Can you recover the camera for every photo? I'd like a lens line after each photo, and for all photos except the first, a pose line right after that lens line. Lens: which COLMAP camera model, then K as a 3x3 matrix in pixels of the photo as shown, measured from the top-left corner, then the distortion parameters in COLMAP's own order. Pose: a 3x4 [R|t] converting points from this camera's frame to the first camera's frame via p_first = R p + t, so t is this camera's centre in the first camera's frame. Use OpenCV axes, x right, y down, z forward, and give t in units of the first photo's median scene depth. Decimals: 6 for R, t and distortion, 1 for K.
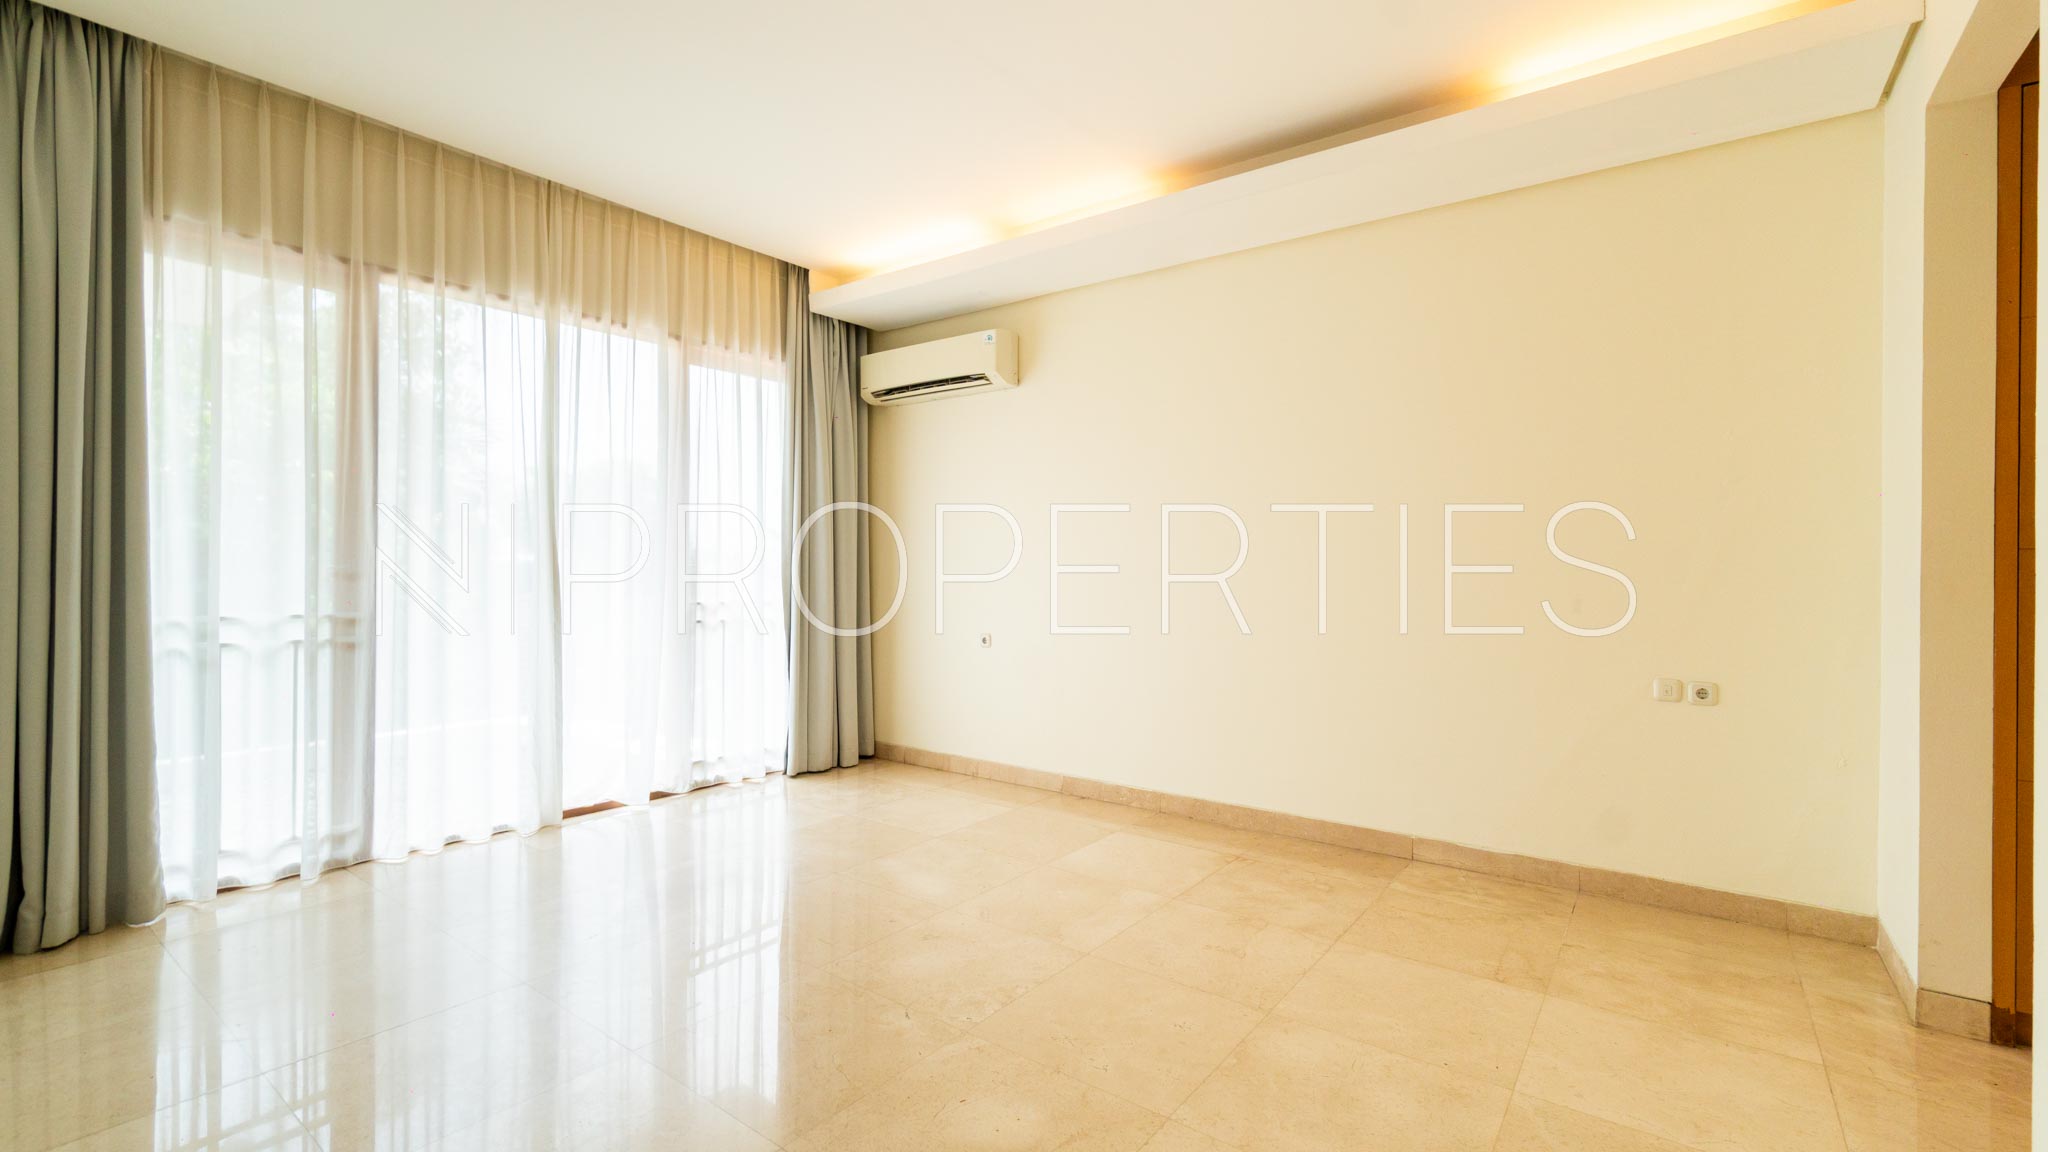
lens RADIAL K [[883.0, 0, 1025.7], [0, 883.0, 563.6], [0, 0, 1]] dist [-0.004115, 0.000382]
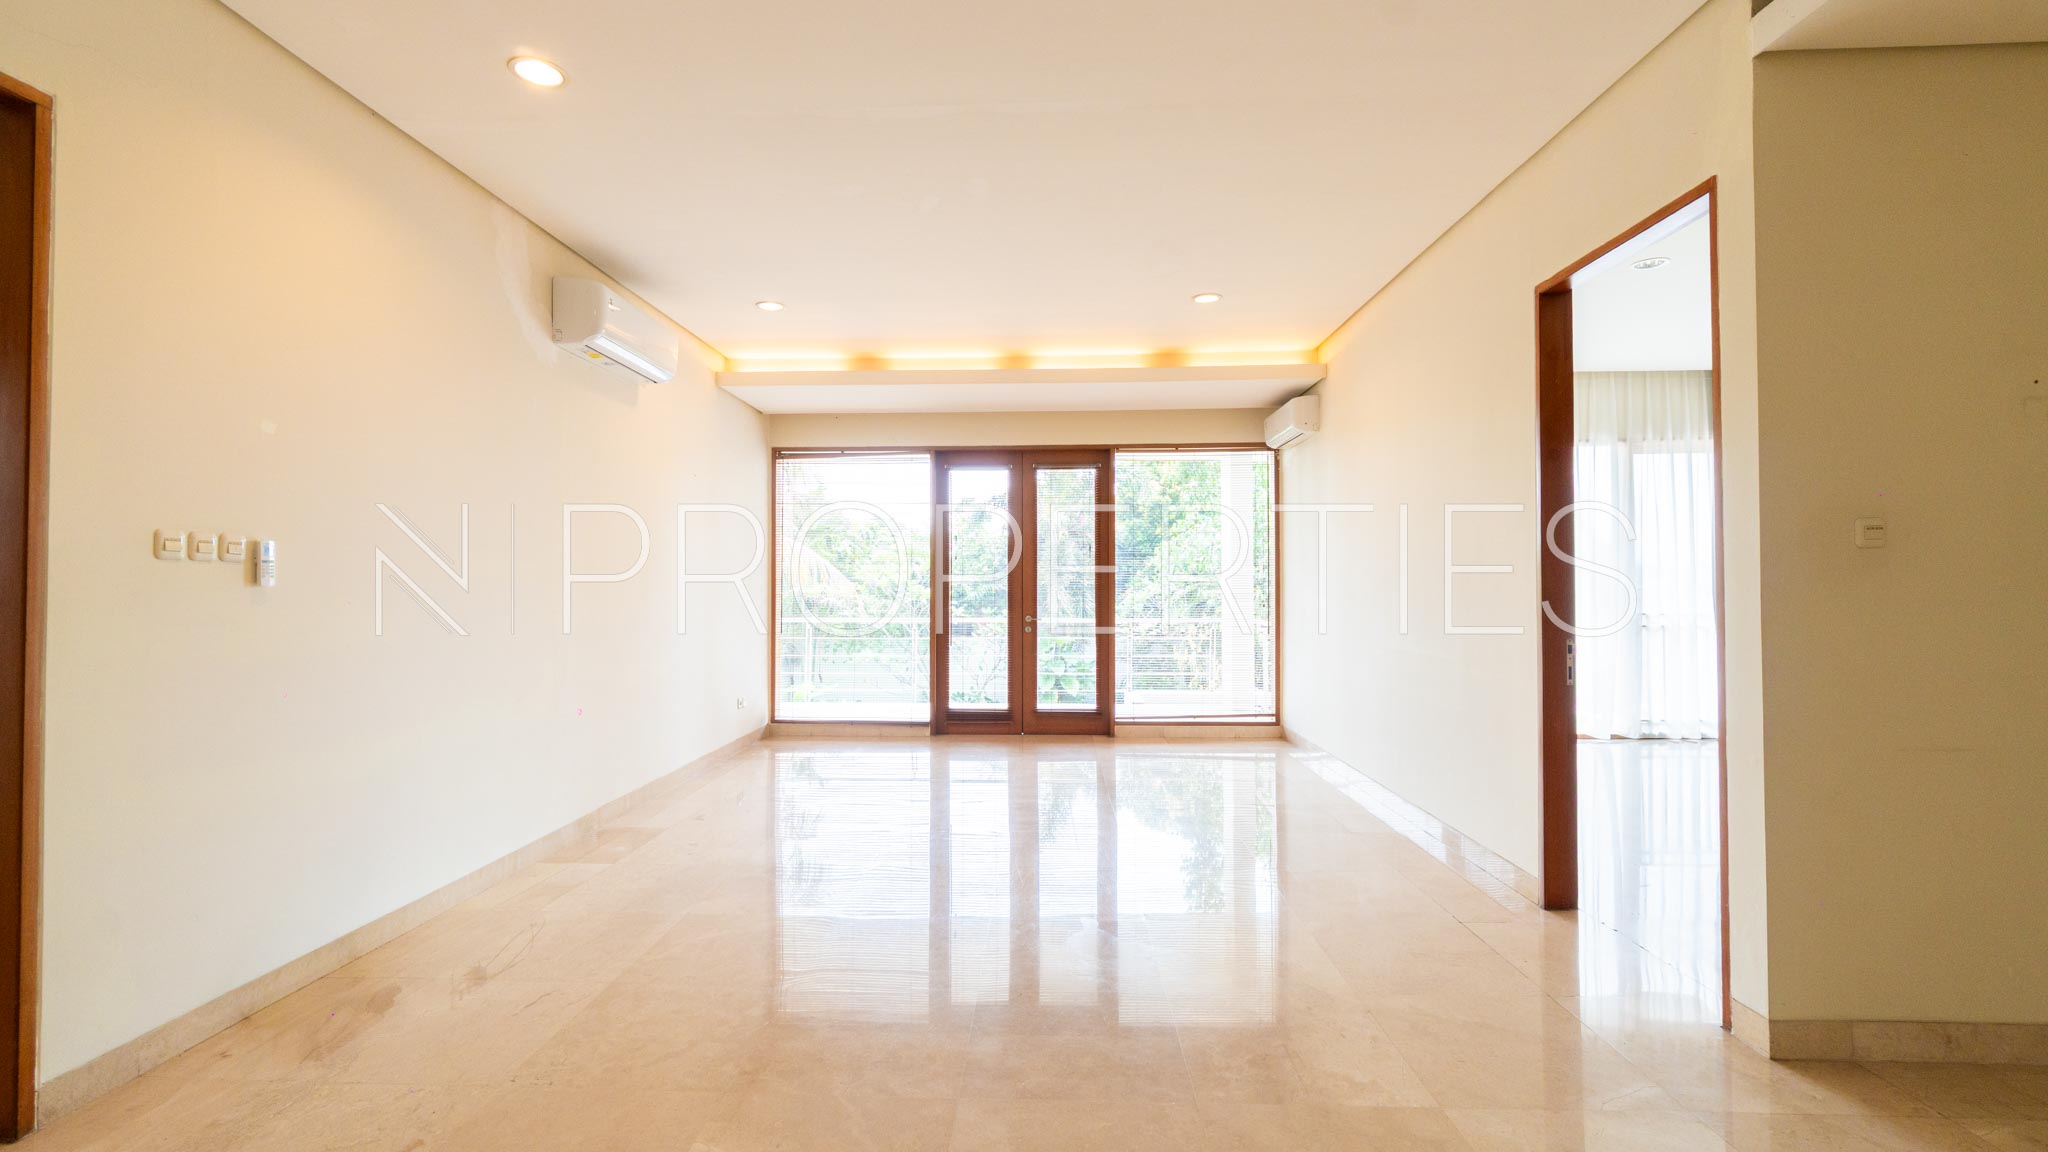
lens RADIAL K [[883.0, 0, 1023.3], [0, 883.0, 574.5], [0, 0, 1]] dist [-0.004115, 0.000382]
pose [[0.566955, -0.023183, -0.823423, 0.261581], [0.002992, 0.999655, -0.026085, 0.015286], [0.823744, 0.012325, 0.566828, -0.705450]]
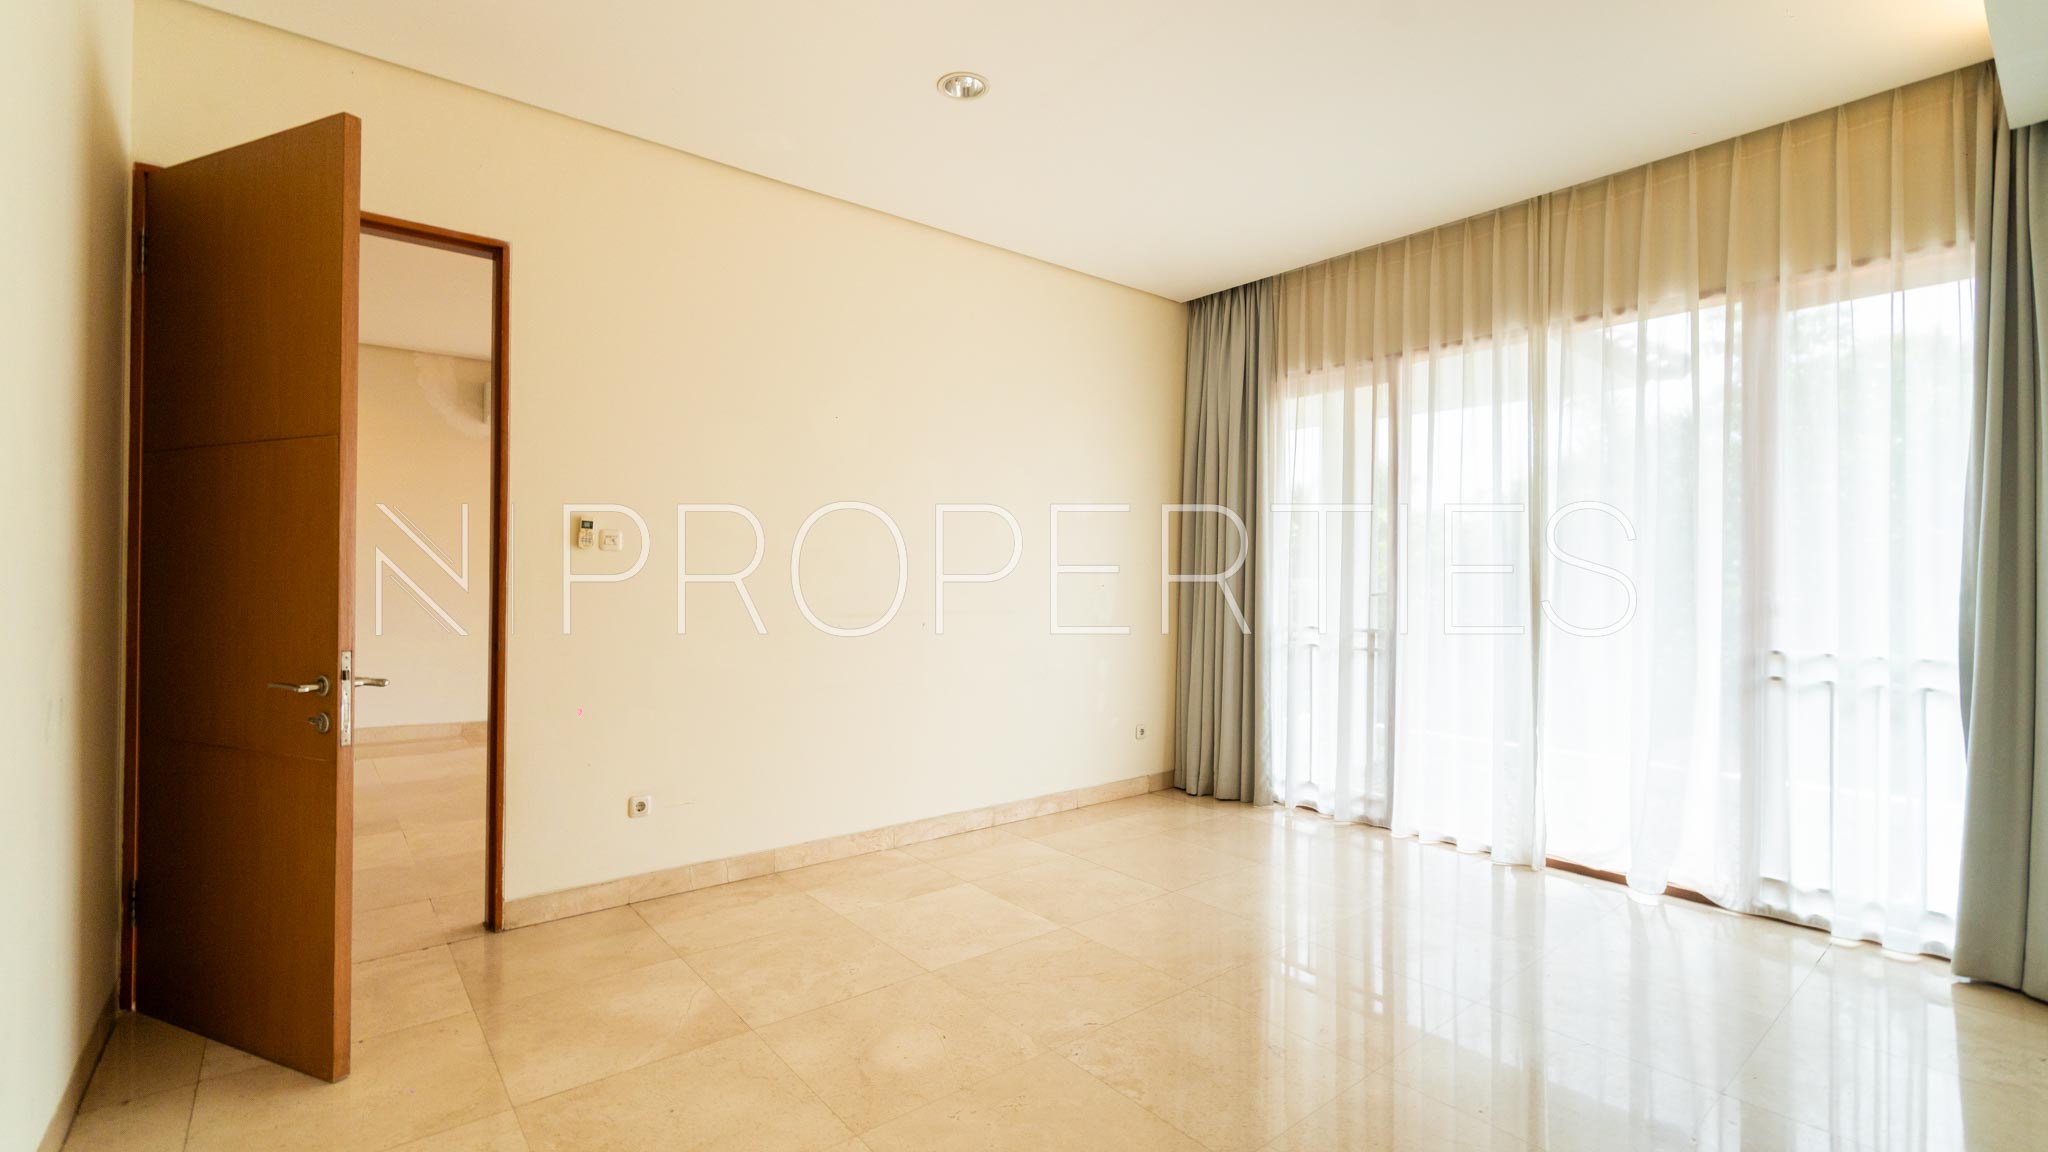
lens RADIAL K [[883.0, 0, 1024.1], [0, 883.0, 575.1], [0, 0, 1]] dist [-0.004115, 0.000382]
pose [[-0.233495, -0.024472, -0.972050, 0.447659], [-0.016659, 0.999637, -0.021165, 0.009035], [0.972215, 0.011251, -0.233818, 0.584661]]
